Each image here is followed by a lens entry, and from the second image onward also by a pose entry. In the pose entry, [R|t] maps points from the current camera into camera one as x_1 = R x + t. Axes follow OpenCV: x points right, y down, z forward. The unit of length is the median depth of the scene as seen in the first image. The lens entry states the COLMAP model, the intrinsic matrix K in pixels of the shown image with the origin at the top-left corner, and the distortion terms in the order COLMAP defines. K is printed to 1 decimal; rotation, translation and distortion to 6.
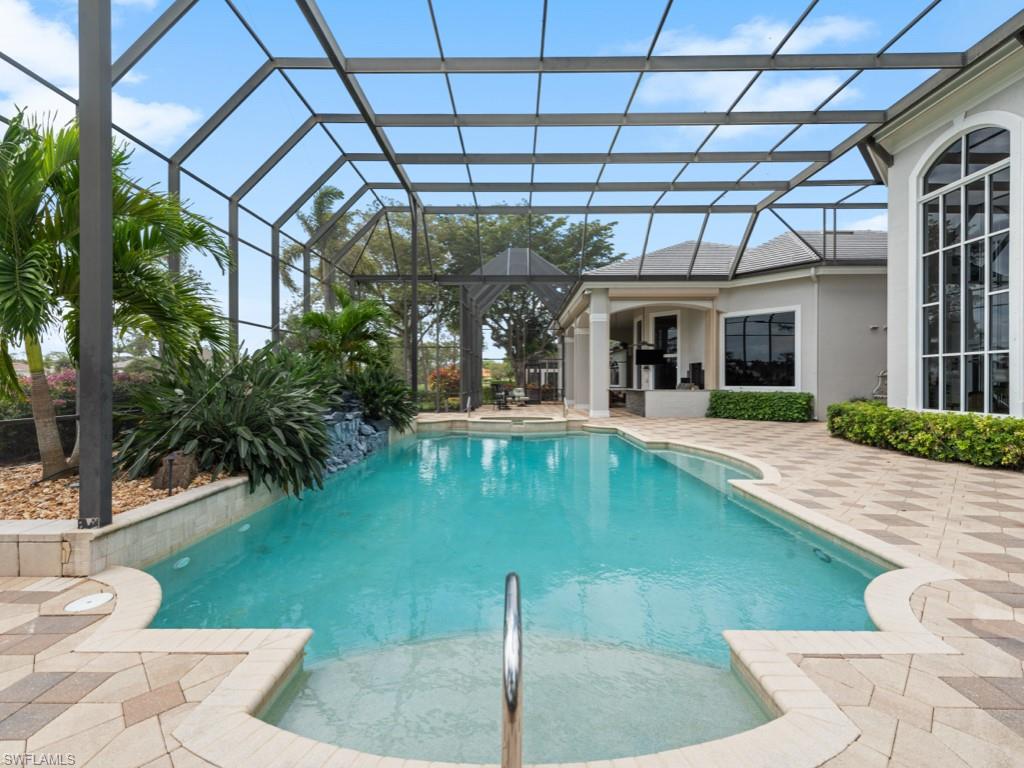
lens RADIAL K [[452.2, 0, 508.9], [0, 452.2, 378.2], [0, 0, 1]] dist [0.011765, -0.001321]
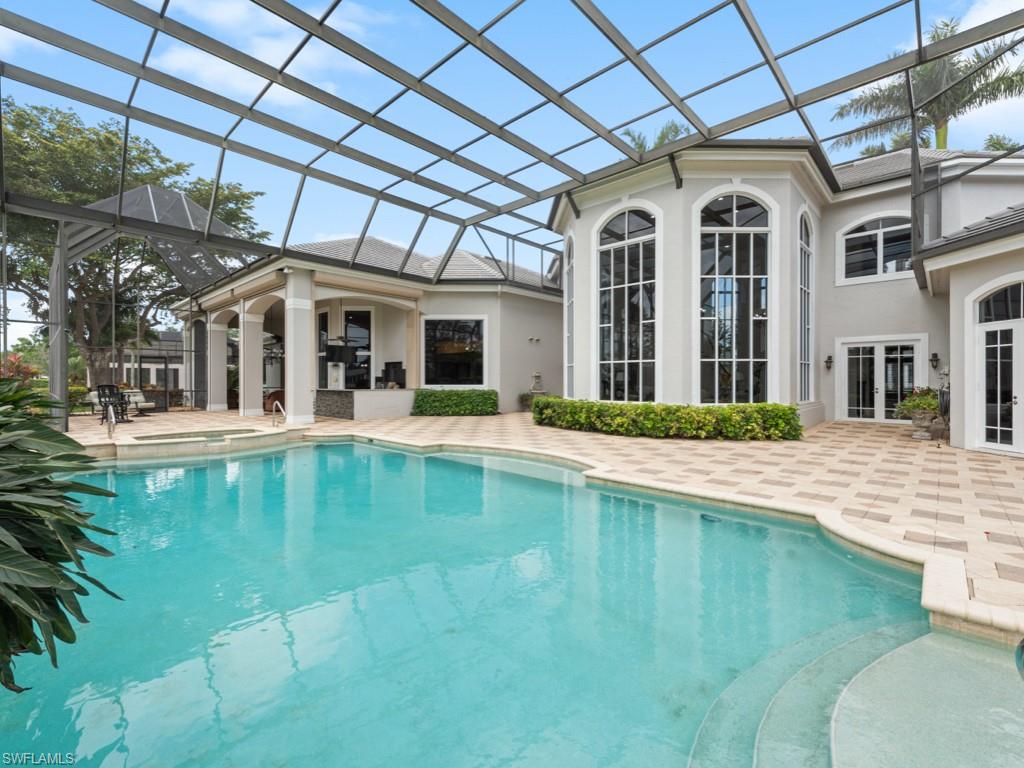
lens RADIAL K [[452.2, 0, 520.7], [0, 452.2, 379.0], [0, 0, 1]] dist [0.011765, -0.001321]
pose [[0.671103, 0.001774, 0.741362, -0.172338], [-0.004978, 0.999985, 0.002114, 0.000616], [-0.741347, -0.005110, 0.671102, 0.162826]]
